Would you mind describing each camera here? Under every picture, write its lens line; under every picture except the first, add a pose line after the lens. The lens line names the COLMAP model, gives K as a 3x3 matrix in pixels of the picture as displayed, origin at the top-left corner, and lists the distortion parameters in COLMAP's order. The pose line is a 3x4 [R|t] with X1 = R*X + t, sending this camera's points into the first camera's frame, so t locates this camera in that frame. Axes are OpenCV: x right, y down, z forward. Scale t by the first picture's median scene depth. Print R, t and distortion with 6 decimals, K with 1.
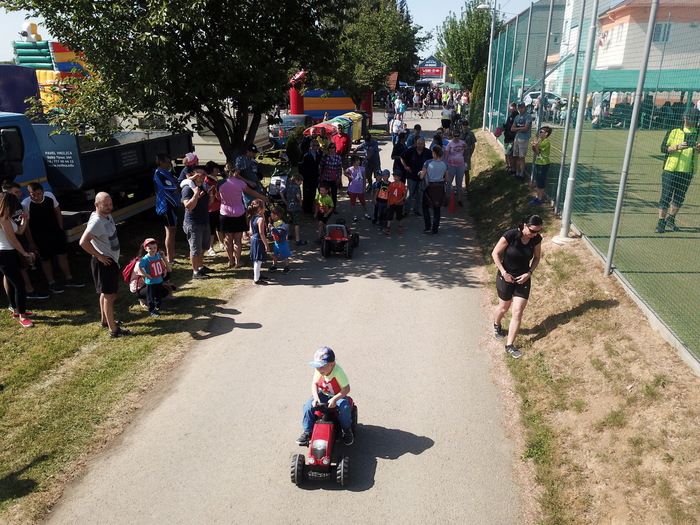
lens RADIAL K [[533.0, 0, 350.0], [0, 533.0, 262.5], [0, 0, 1]] dist [0.041254, -0.095697]
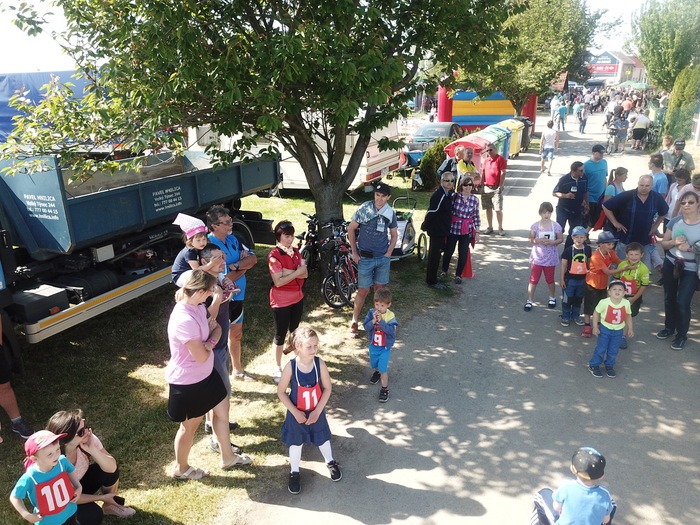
lens RADIAL K [[553.2, 0, 350.0], [0, 553.2, 262.5], [0, 0, 1]] dist [0.010630, 0.002025]
pose [[0.964791, 0.069356, -0.253711, -0.003163], [-0.072616, 0.997354, -0.003496, -0.051684], [0.252797, 0.021797, 0.967274, 0.153418]]
